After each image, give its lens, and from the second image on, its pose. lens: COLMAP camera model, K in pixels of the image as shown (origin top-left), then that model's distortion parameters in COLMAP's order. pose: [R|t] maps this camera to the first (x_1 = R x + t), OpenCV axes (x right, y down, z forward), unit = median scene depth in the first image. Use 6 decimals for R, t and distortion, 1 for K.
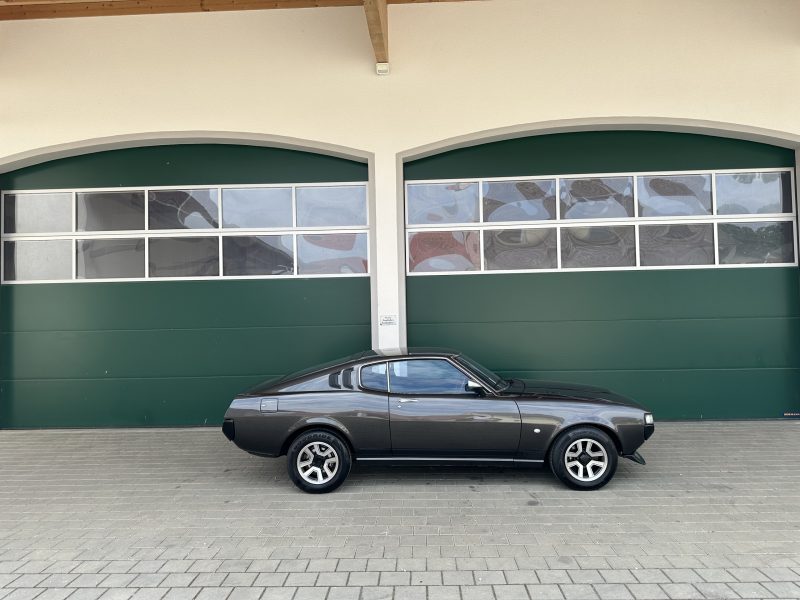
lens RADIAL K [[568.3, 0, 400.0], [0, 568.3, 300.0], [0, 0, 1]] dist [0.043663, -0.051944]
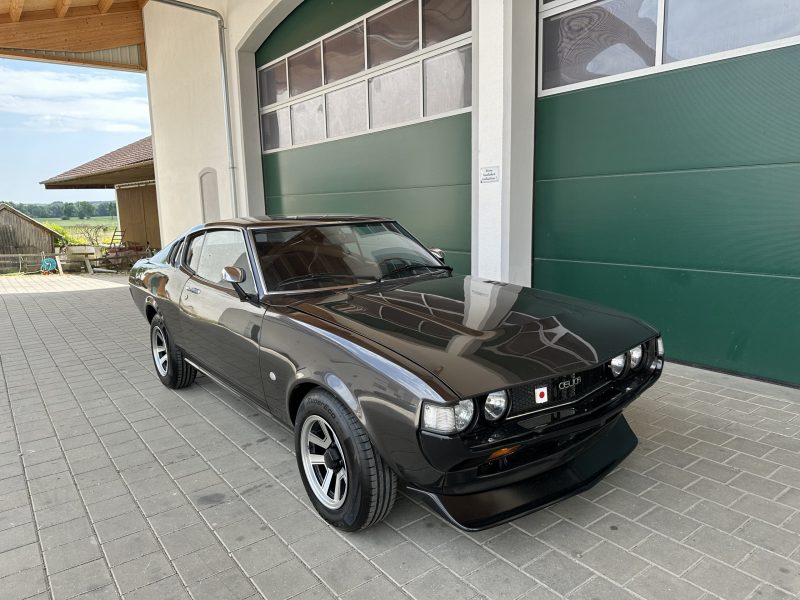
lens RADIAL K [[568.0, 0, 402.7], [0, 568.0, 294.6], [0, 0, 1]] dist [0.060113, -0.079603]
pose [[0.628152, 0.126157, -0.767795, 0.438422], [0.041163, 0.979999, 0.194700, 0.039261], [0.777001, -0.153906, 0.610395, 0.495955]]
